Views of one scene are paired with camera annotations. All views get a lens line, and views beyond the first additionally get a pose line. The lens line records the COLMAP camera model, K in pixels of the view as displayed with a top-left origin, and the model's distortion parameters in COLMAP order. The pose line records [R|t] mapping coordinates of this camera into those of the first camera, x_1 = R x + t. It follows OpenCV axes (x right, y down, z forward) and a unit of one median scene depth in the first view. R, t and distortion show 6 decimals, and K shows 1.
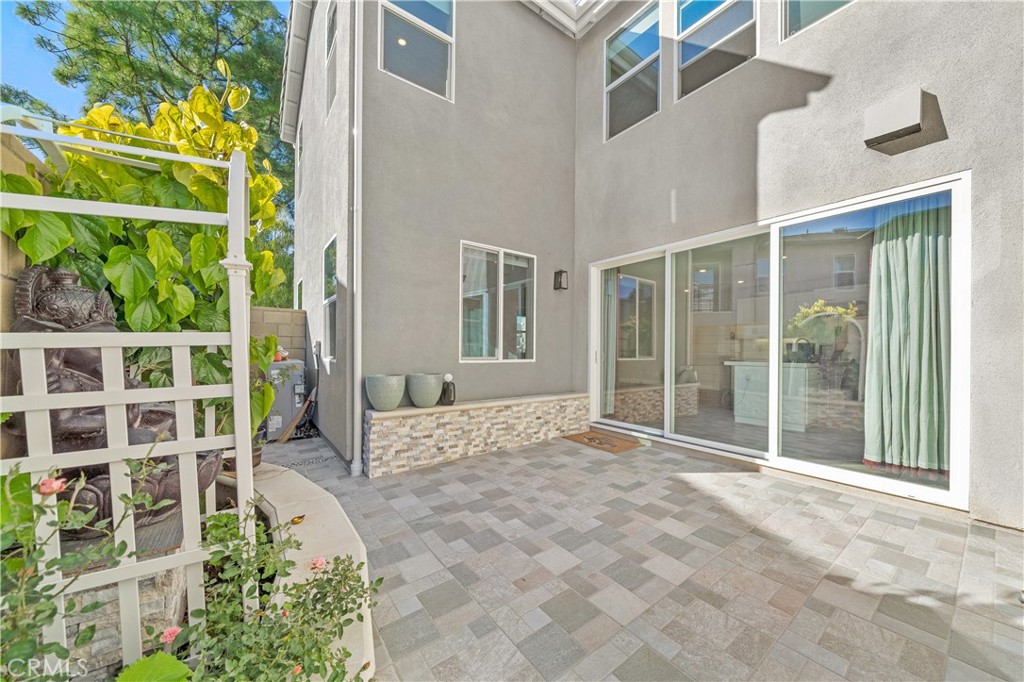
lens RADIAL K [[355.8, 0, 515.5], [0, 355.8, 349.1], [0, 0, 1]] dist [-0.005903, -0.000092]
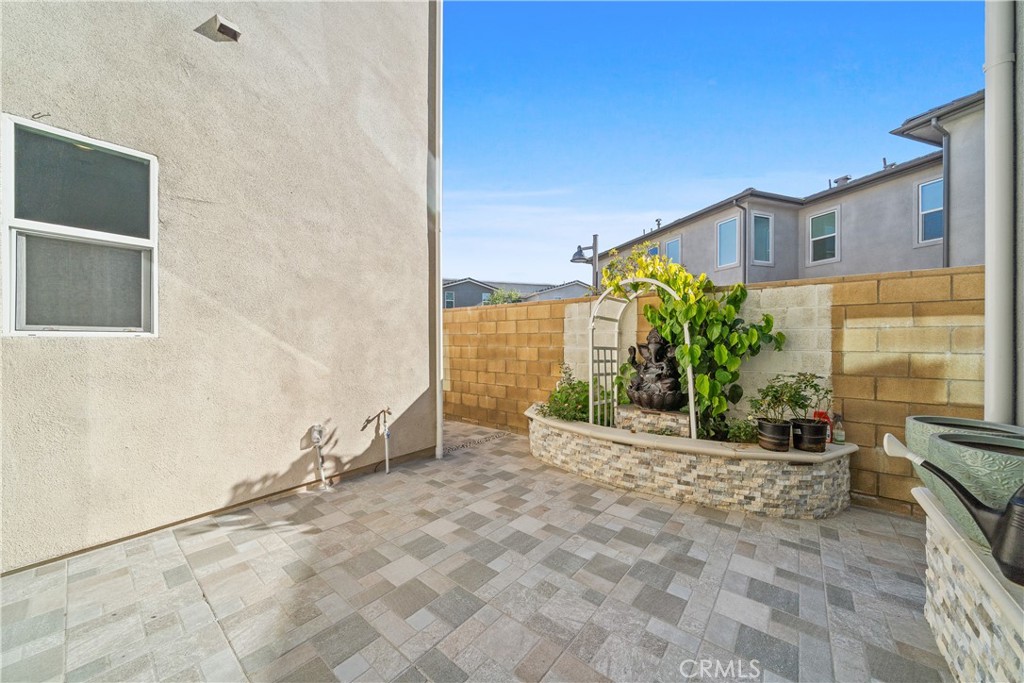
lens RADIAL K [[355.8, 0, 517.9], [0, 355.8, 343.2], [0, 0, 1]] dist [-0.005903, -0.000092]
pose [[-0.963583, -0.006835, -0.267322, 0.310507], [-0.007725, 0.999968, 0.002276, -0.024915], [0.267297, 0.004258, -0.963605, 1.402810]]
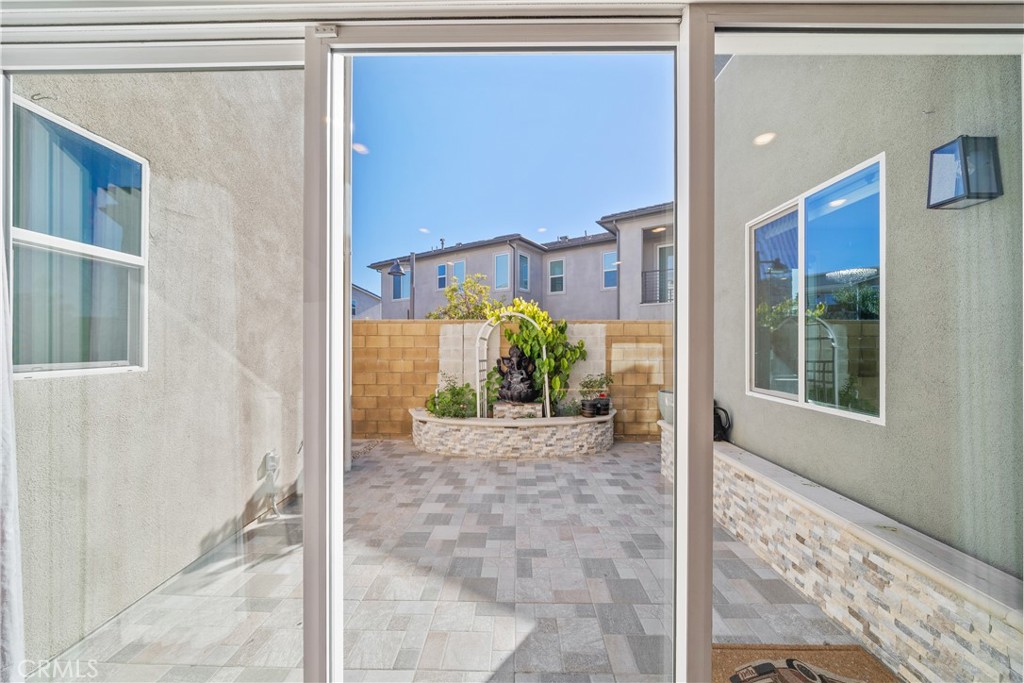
lens RADIAL K [[355.8, 0, 514.0], [0, 355.8, 344.7], [0, 0, 1]] dist [-0.005903, -0.000092]
pose [[-0.595616, -0.006963, -0.803239, 0.931910], [-0.005245, 0.999975, -0.004779, -0.075215], [0.803252, 0.001367, -0.595638, 1.394575]]
